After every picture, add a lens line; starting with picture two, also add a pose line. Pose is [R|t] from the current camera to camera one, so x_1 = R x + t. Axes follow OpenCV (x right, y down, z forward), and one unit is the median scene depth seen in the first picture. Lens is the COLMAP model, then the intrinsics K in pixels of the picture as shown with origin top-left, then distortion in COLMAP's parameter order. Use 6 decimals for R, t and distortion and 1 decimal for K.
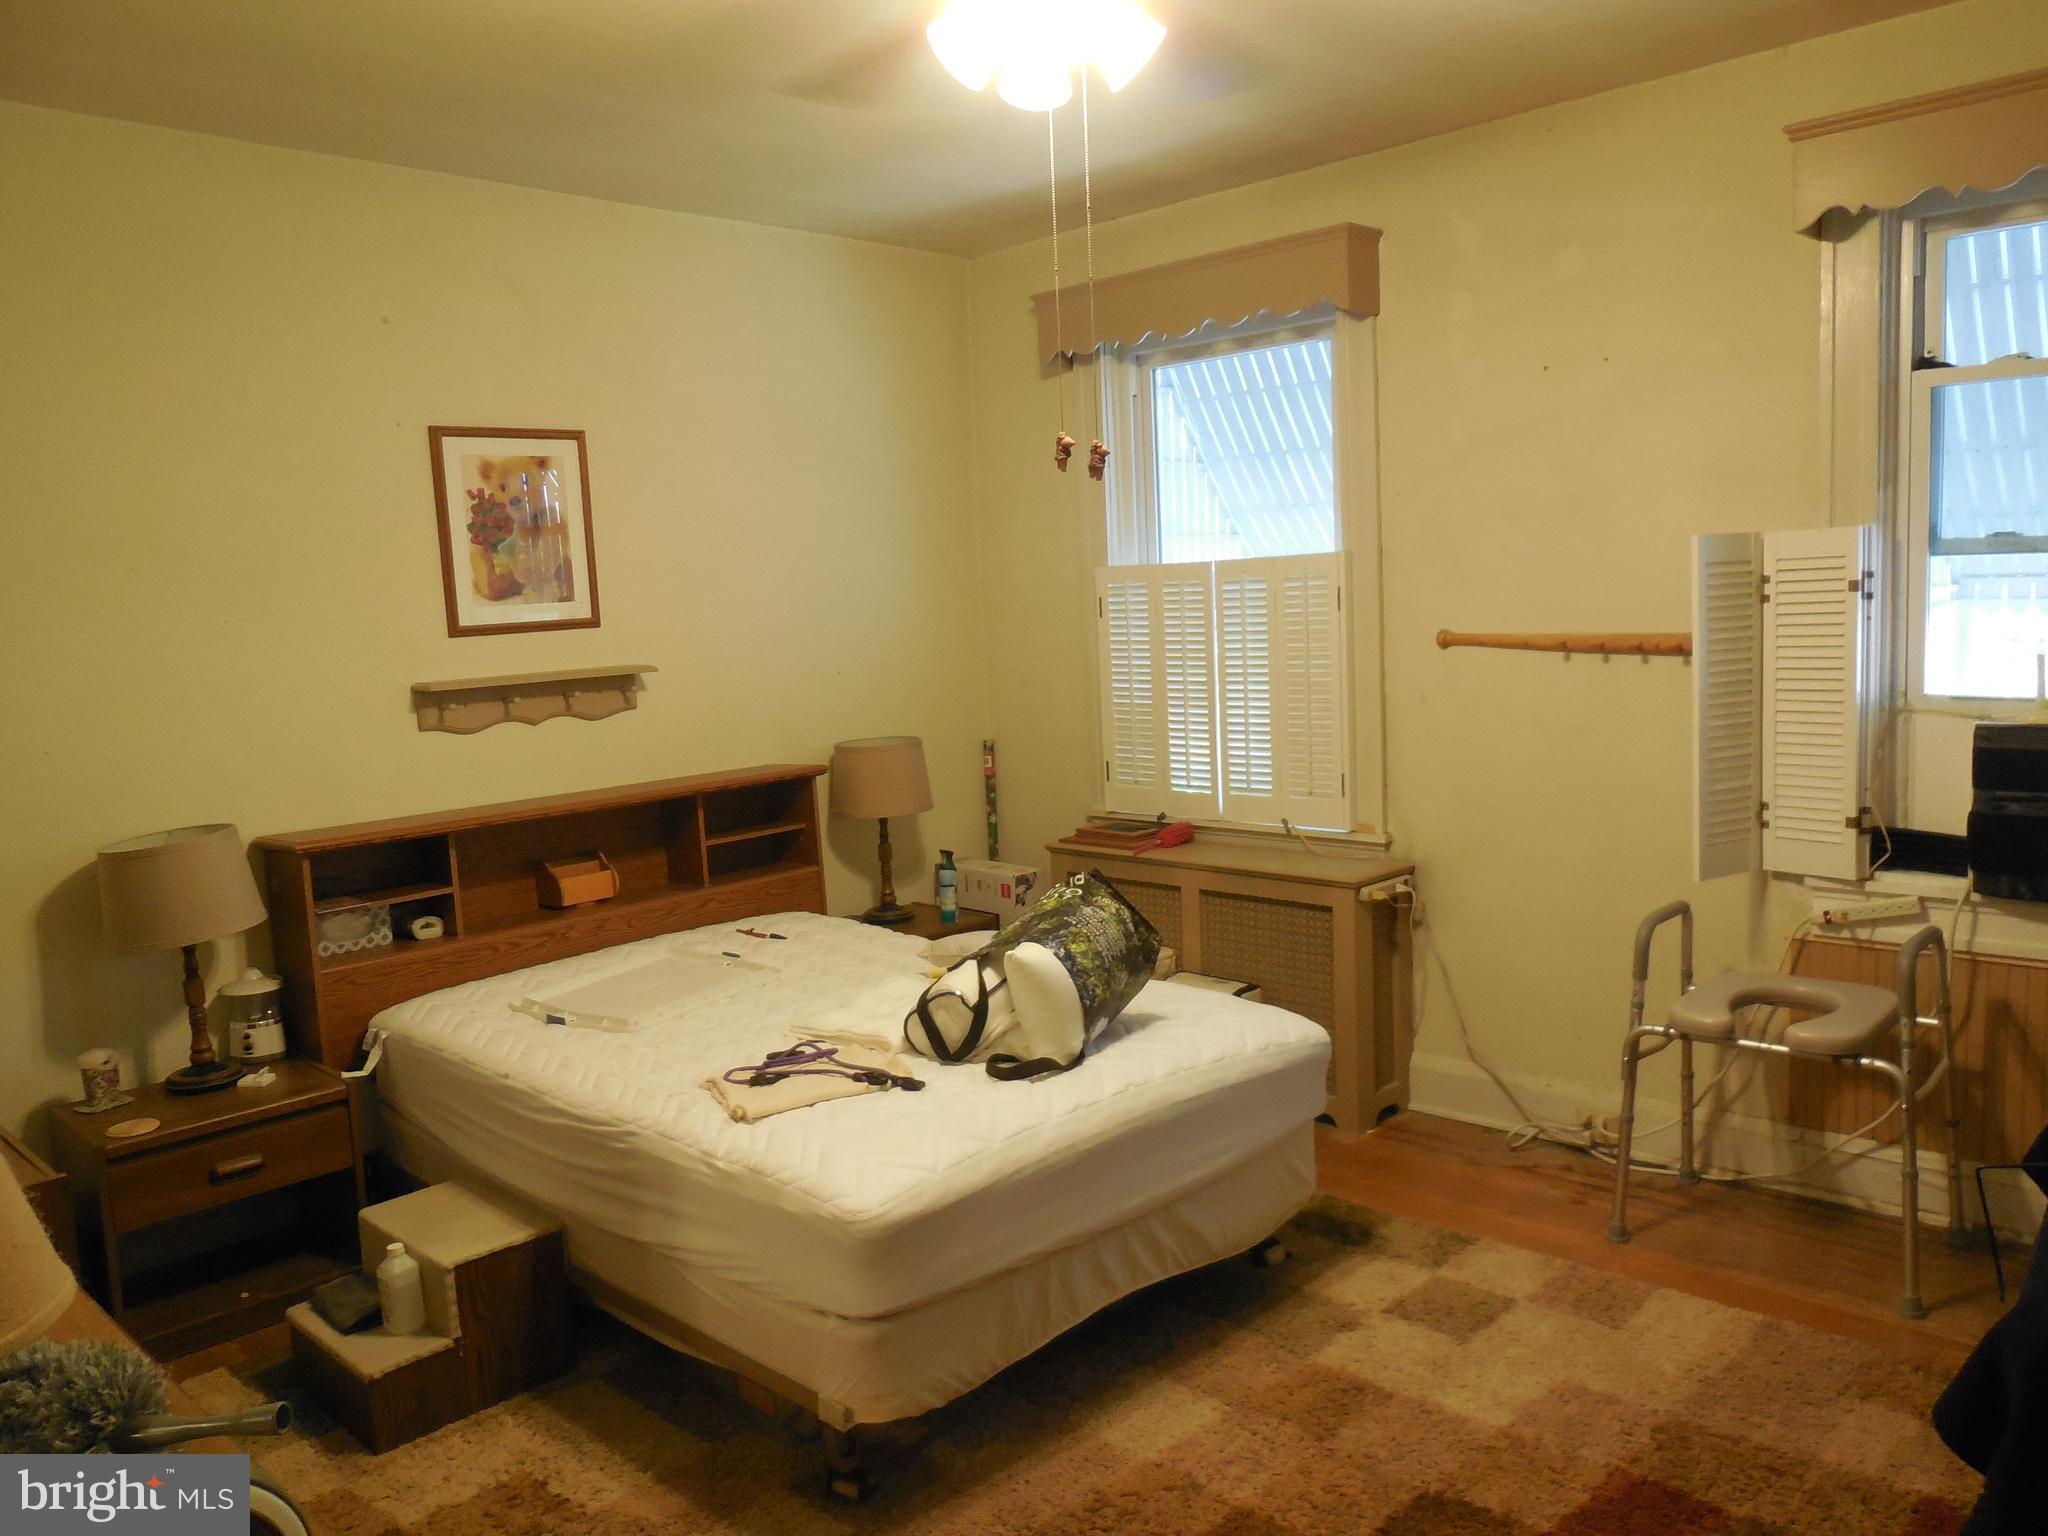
lens RADIAL K [[1555.6, 0, 1024.1], [0, 1555.6, 773.1], [0, 0, 1]] dist [-0.016745, 0.011144]
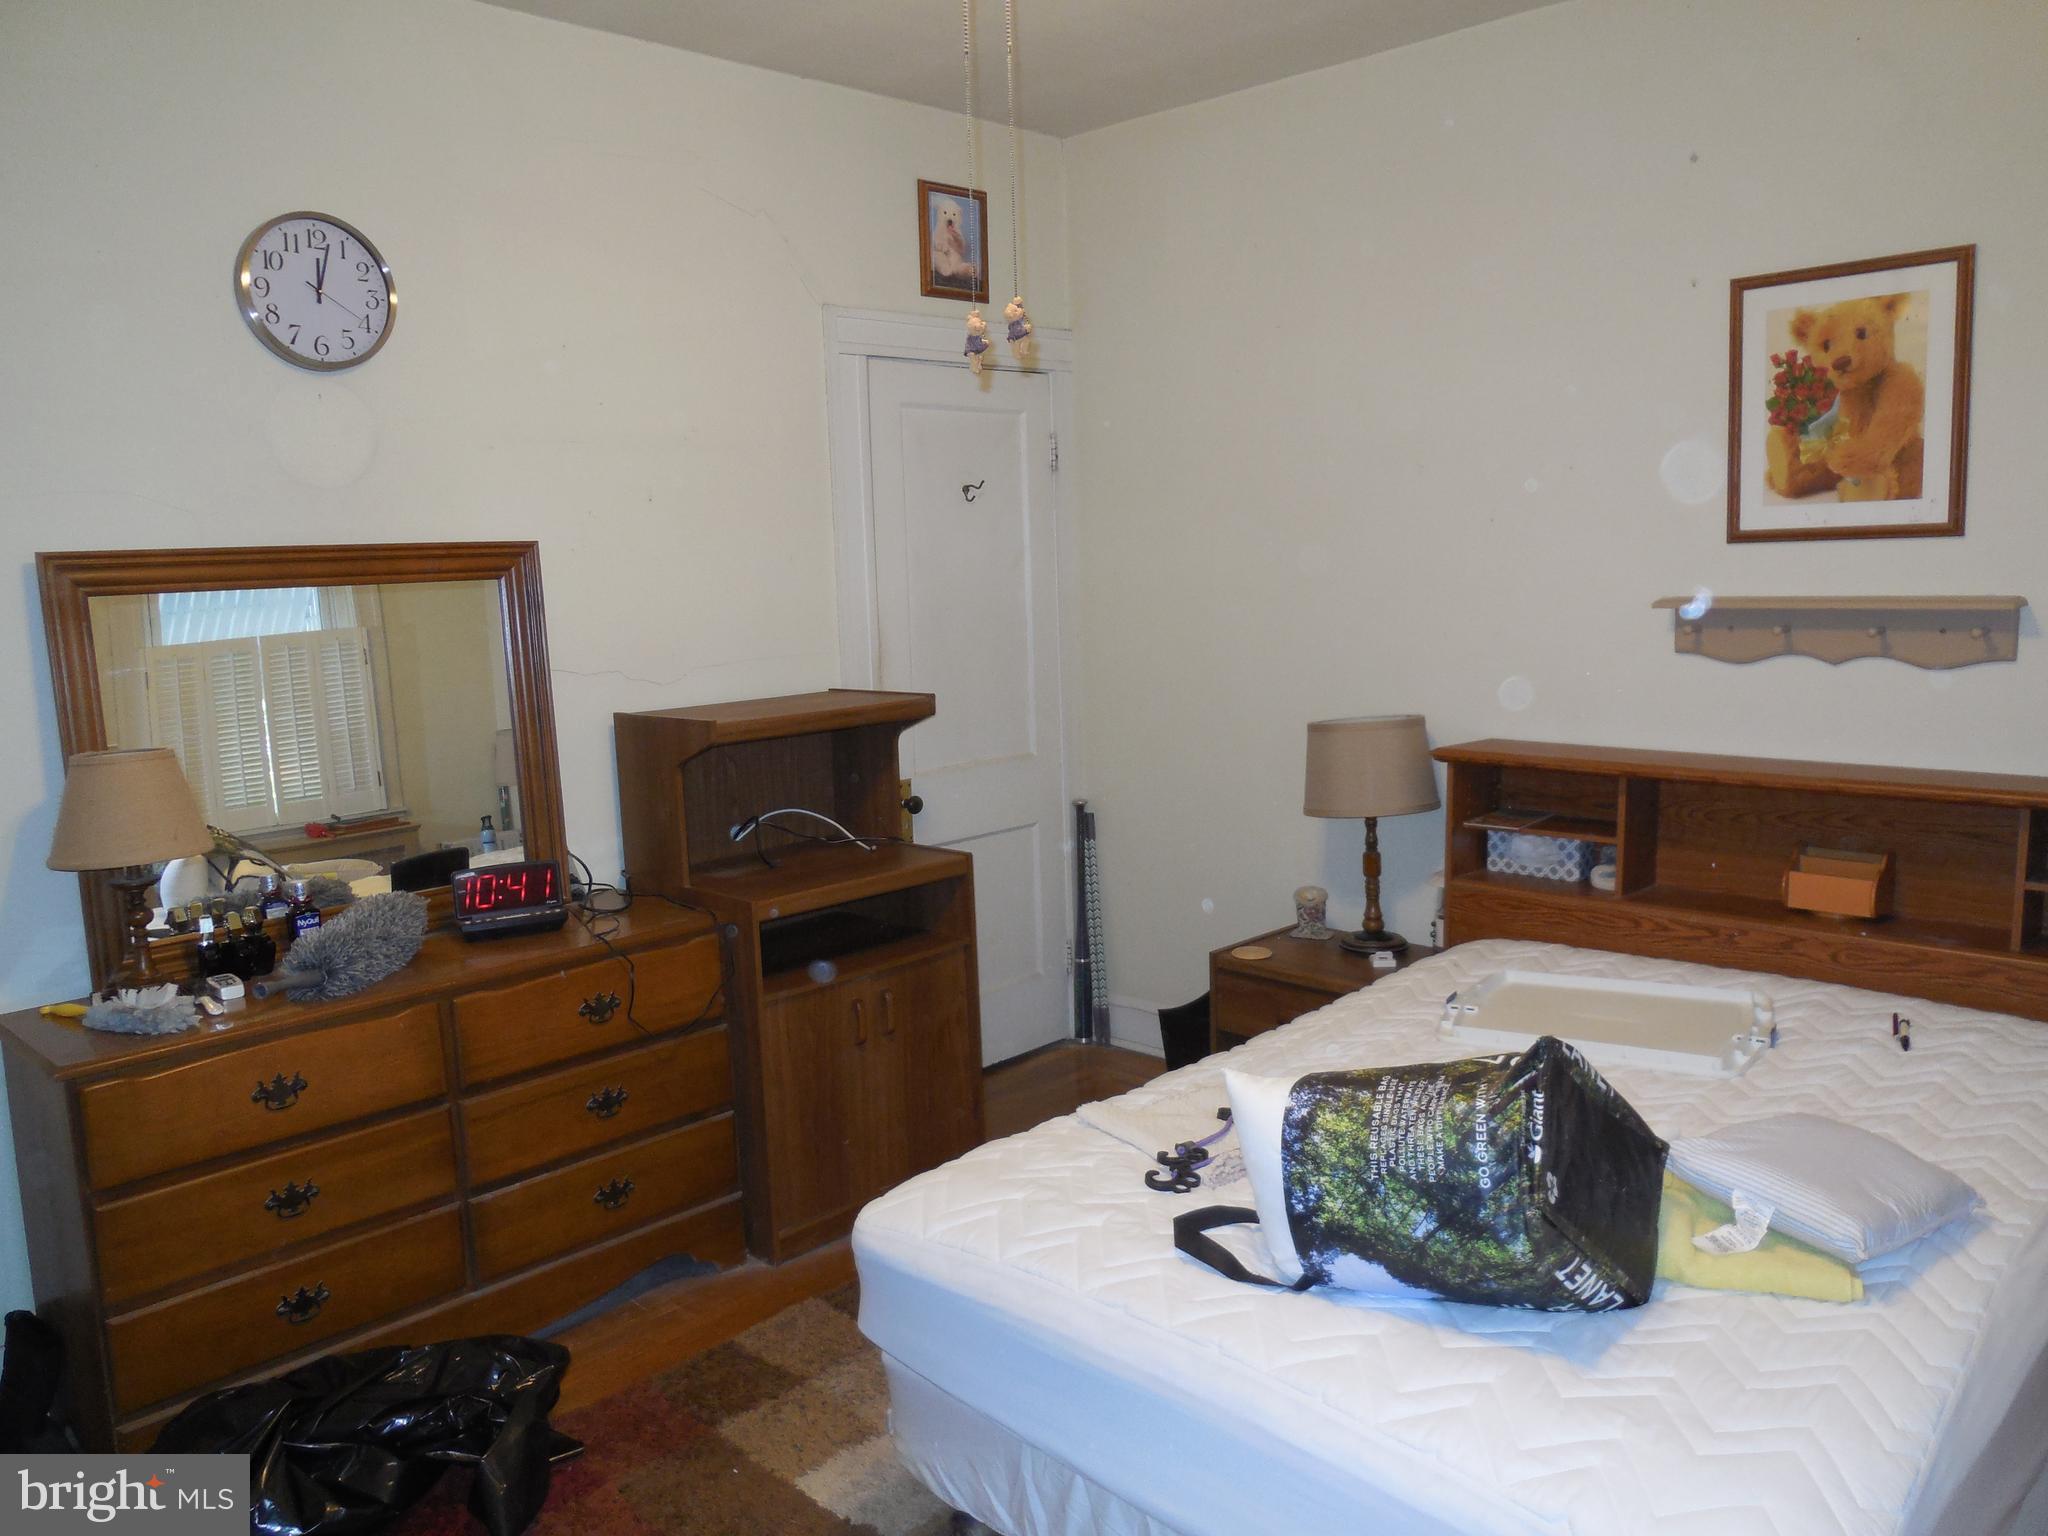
lens RADIAL K [[1555.6, 0, 1024.0], [0, 1555.6, 764.3], [0, 0, 1]] dist [-0.016745, 0.011144]
pose [[0.005418, 0.189374, -0.981890, 0.437065], [-0.085384, 0.978406, 0.188231, -0.093744], [0.996333, 0.082817, 0.021470, 0.613437]]
